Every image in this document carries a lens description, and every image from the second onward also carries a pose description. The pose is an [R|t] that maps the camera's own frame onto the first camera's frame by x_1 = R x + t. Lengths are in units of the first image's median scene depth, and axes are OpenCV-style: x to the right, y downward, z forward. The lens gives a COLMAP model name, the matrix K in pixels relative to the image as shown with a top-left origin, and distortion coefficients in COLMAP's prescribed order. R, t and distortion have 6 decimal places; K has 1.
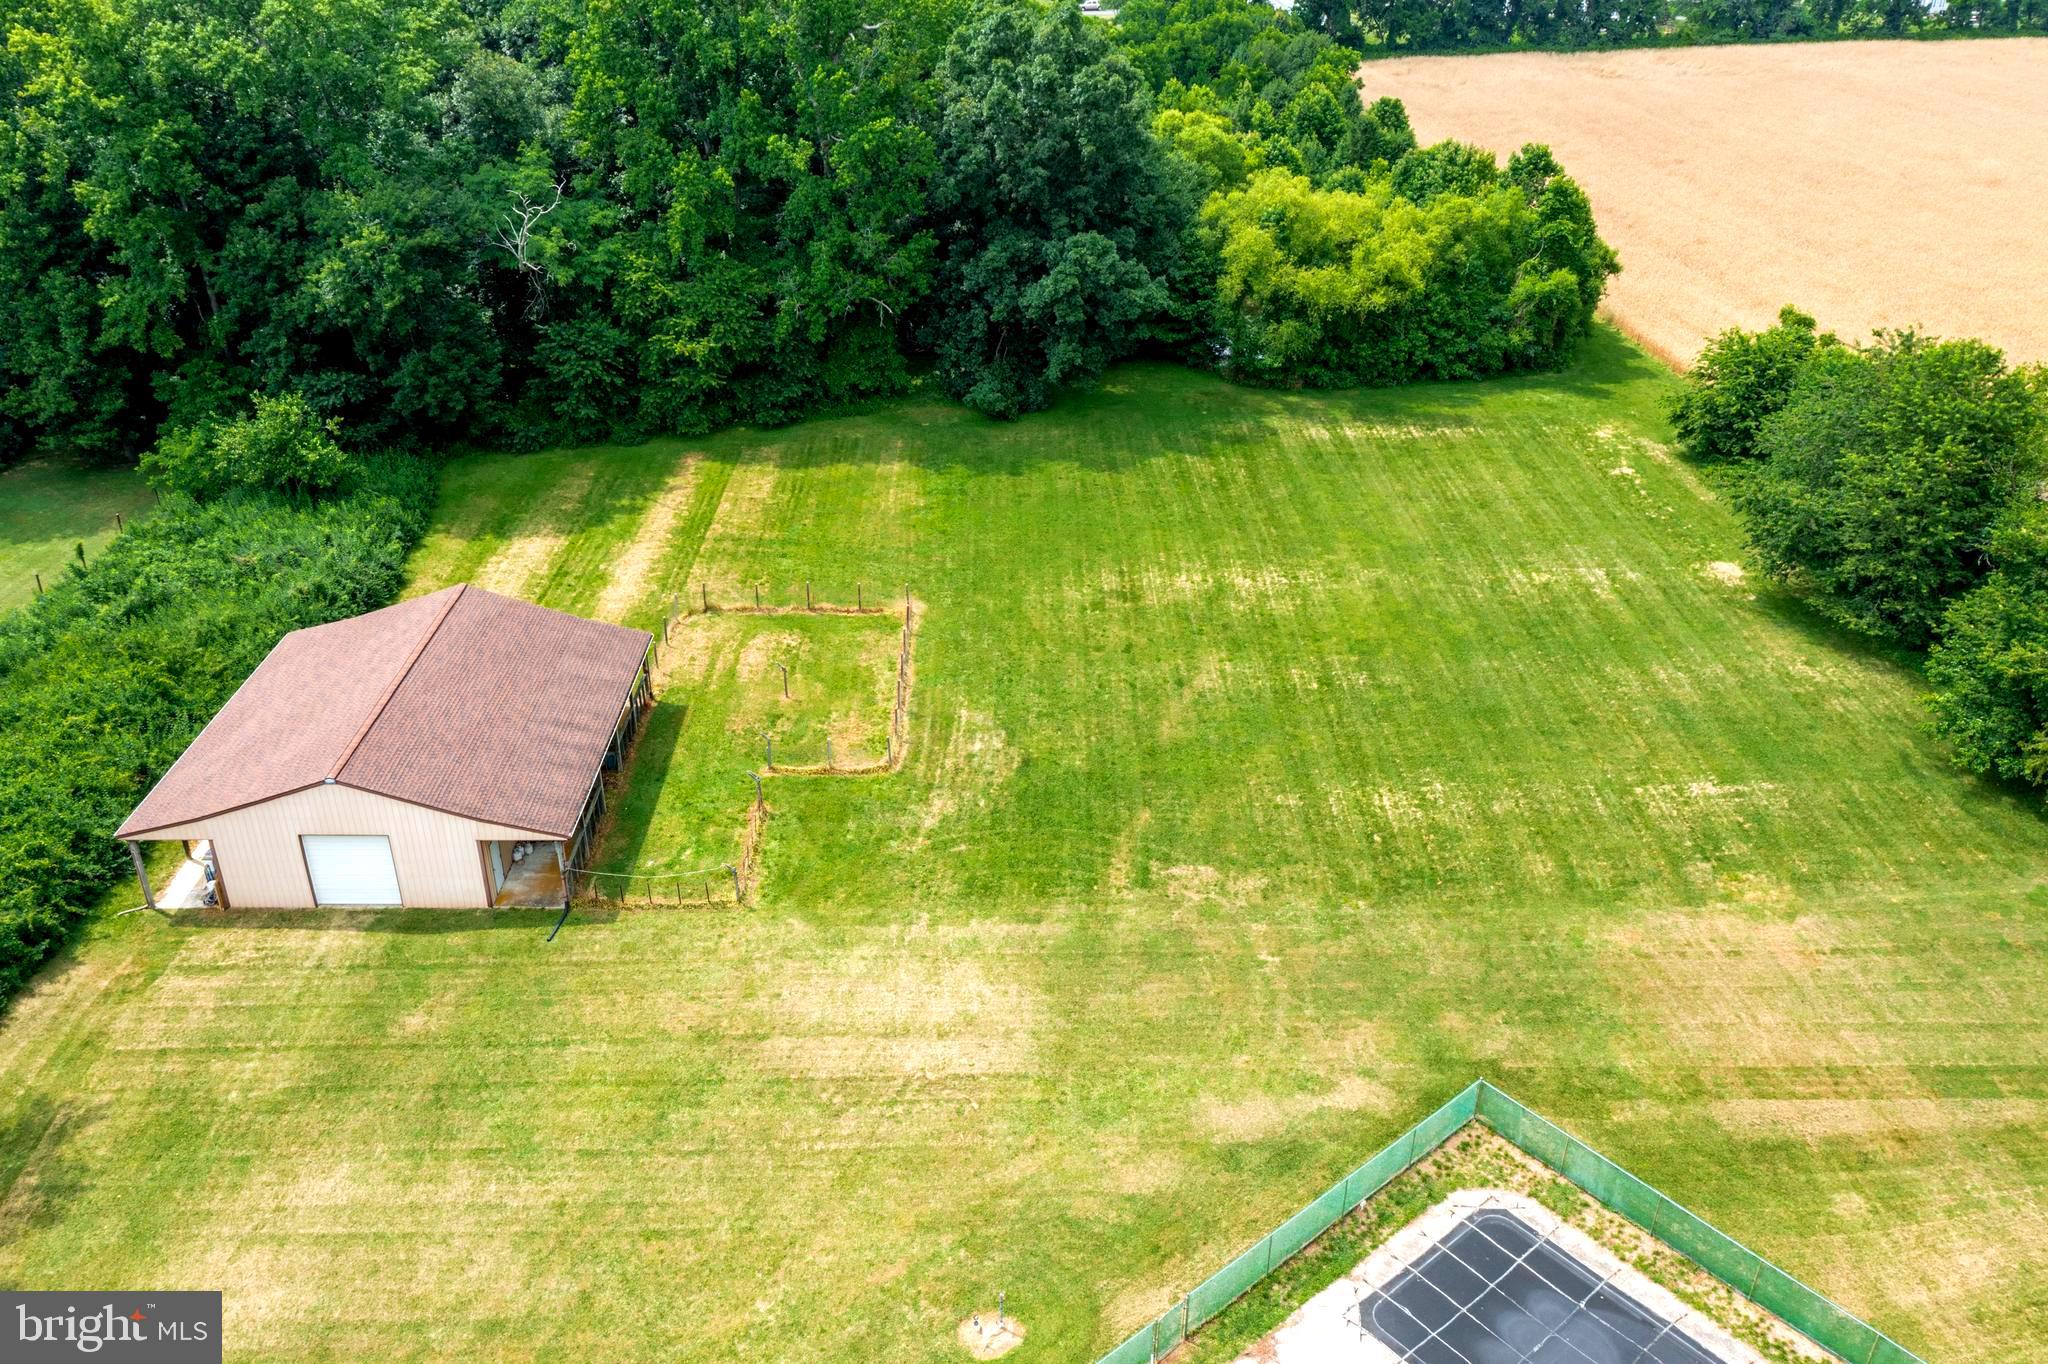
lens RADIAL K [[1627.9, 0, 1024.0], [0, 1627.9, 682.0], [0, 0, 1]] dist [-0.006442, 0.003292]
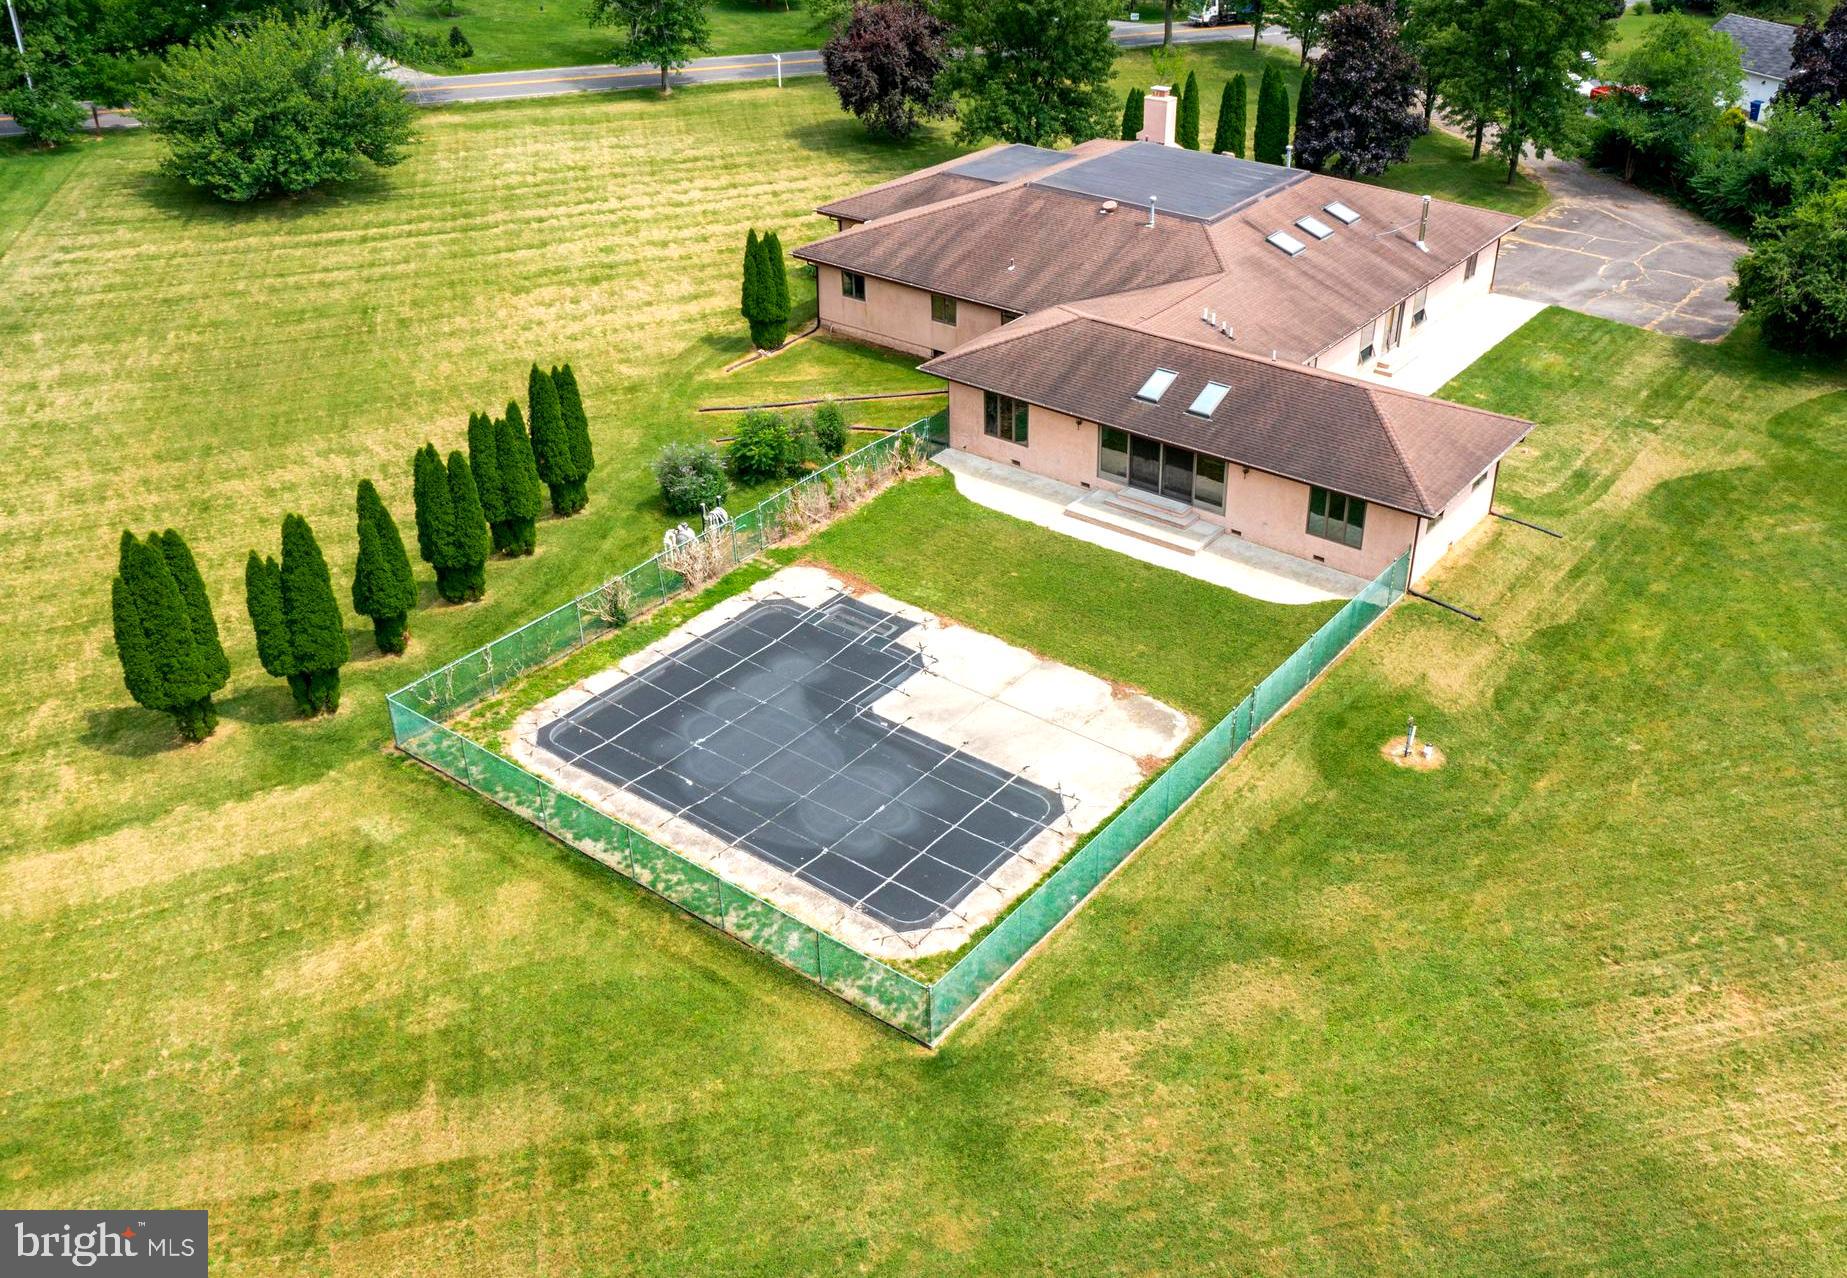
lens RADIAL K [[1579.5, 0, 1009.5], [0, 1579.5, 639.7], [0, 0, 1]] dist [0.009283, 0.003742]
pose [[-0.971877, 0.111772, -0.207275, 0.180133], [-0.122558, 0.511518, 0.850487, -0.189899], [0.201086, 0.851972, -0.483434, 0.586742]]
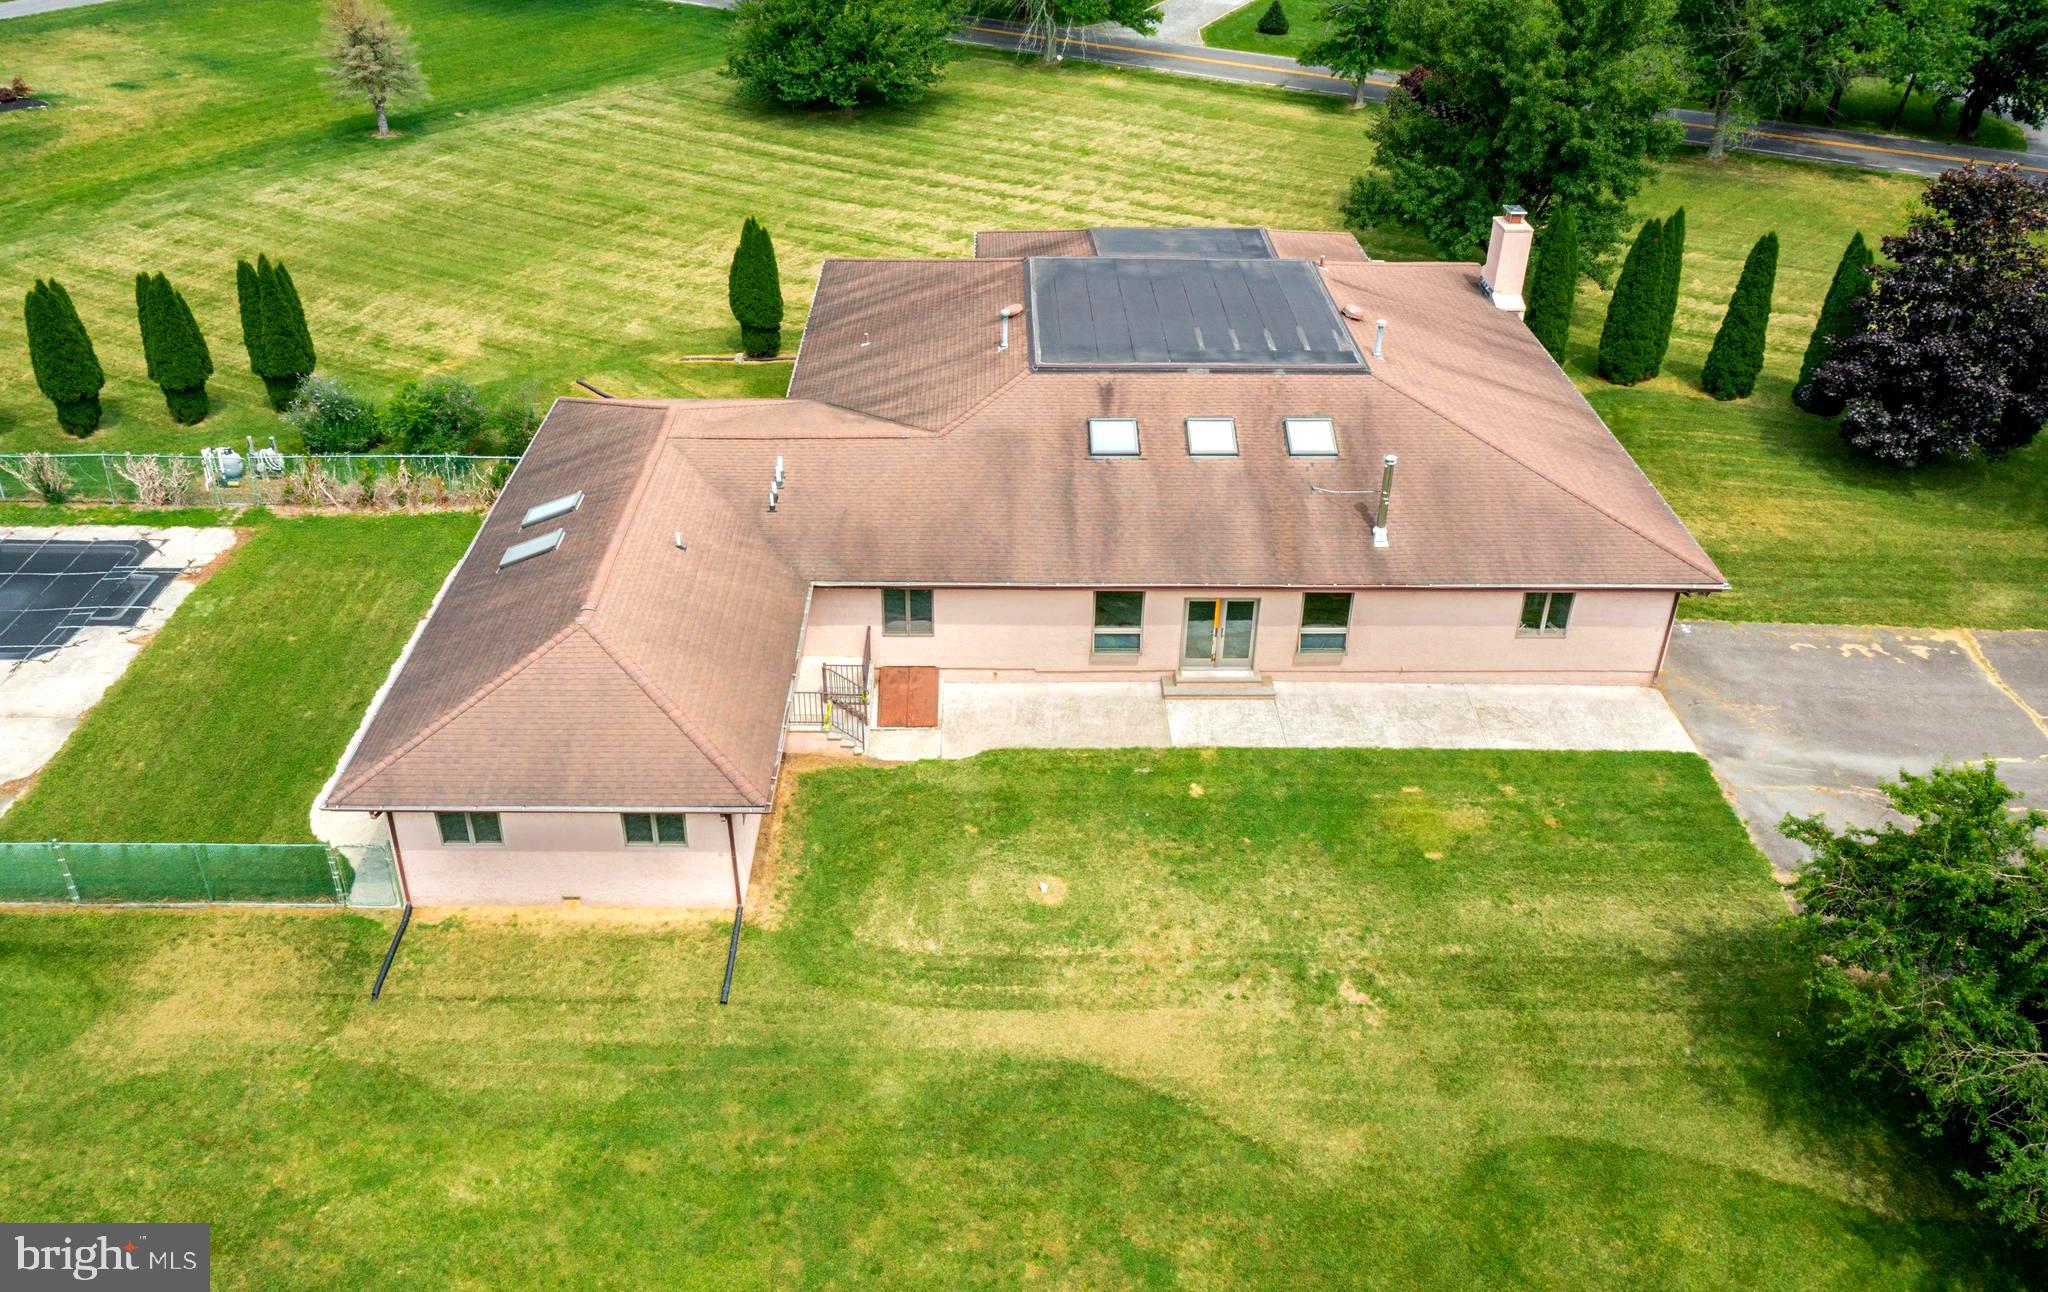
lens RADIAL K [[1579.3, 0, 1000.4], [0, 1579.3, 645.1], [0, 0, 1]] dist [0.005207, 0.001622]
pose [[-0.768825, -0.354857, 0.531963, -0.291577], [0.287519, 0.551230, 0.783248, -0.044329], [-0.571175, 0.755130, -0.321772, 0.355433]]
